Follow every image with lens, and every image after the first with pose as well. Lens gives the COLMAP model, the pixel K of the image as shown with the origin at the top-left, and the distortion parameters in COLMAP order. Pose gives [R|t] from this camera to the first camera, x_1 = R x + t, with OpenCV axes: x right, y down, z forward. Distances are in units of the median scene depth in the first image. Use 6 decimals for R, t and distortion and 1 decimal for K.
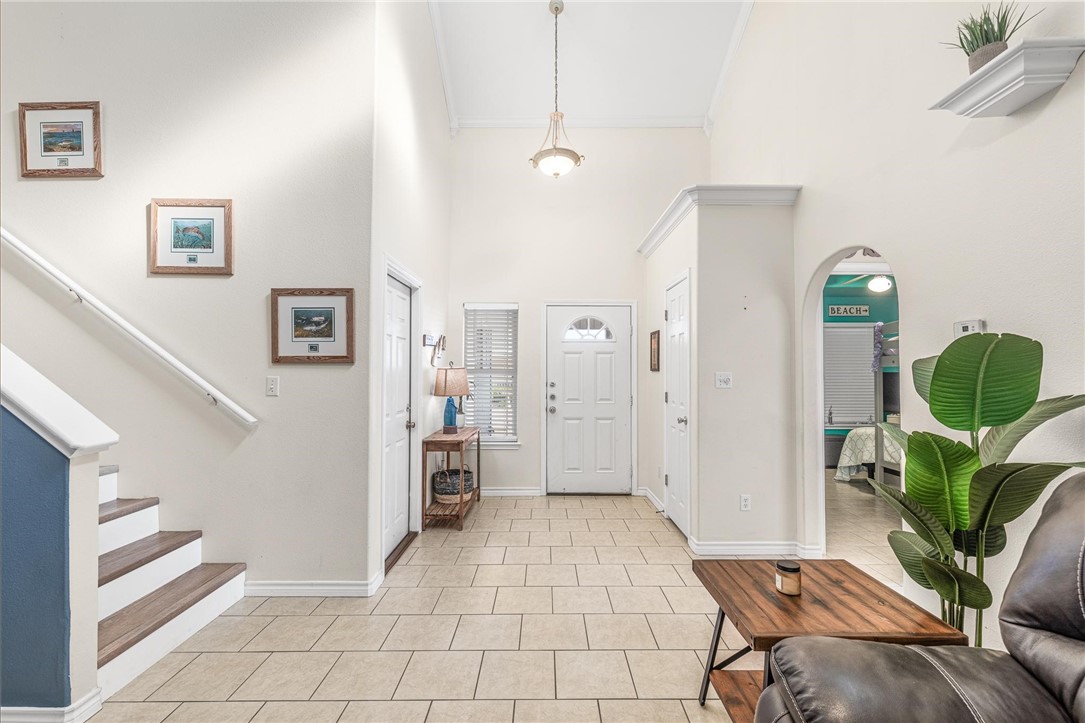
lens RADIAL K [[466.1, 0, 544.7], [0, 466.1, 363.2], [0, 0, 1]] dist [-0.000613, -0.000735]
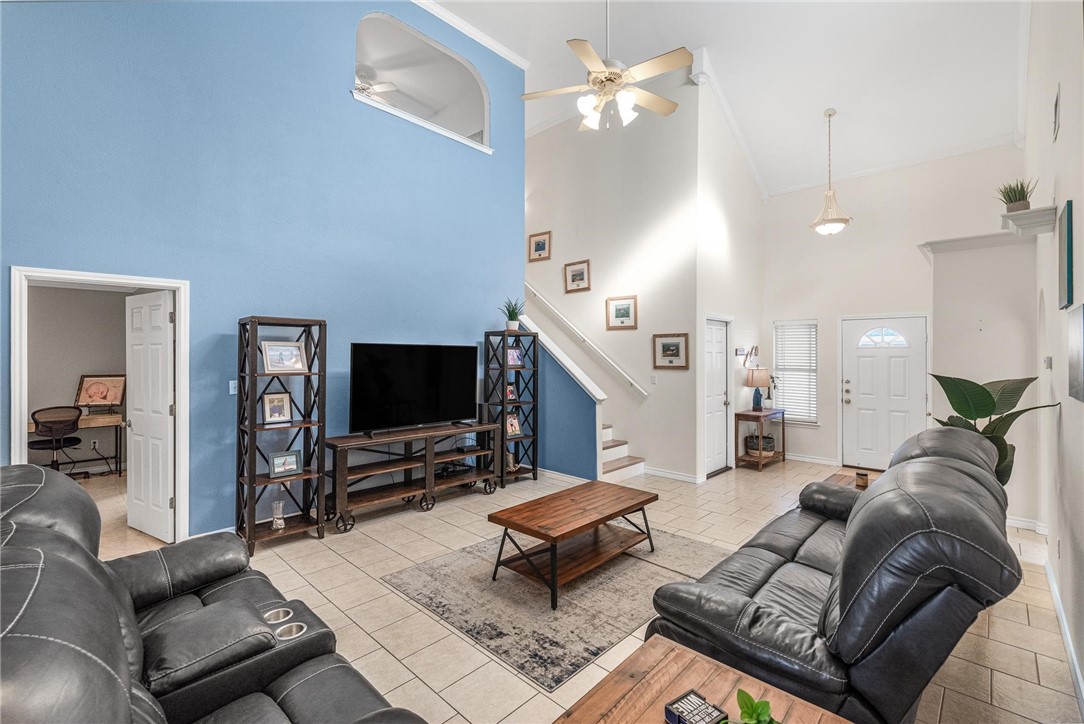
lens RADIAL K [[470.8, 0, 548.5], [0, 470.8, 343.1], [0, 0, 1]] dist [0.000611, 0.000109]
pose [[0.726890, -0.016431, -0.686557, 0.557382], [0.011488, 0.999865, -0.011766, -0.097098], [0.686658, 0.000665, 0.726980, -0.916007]]
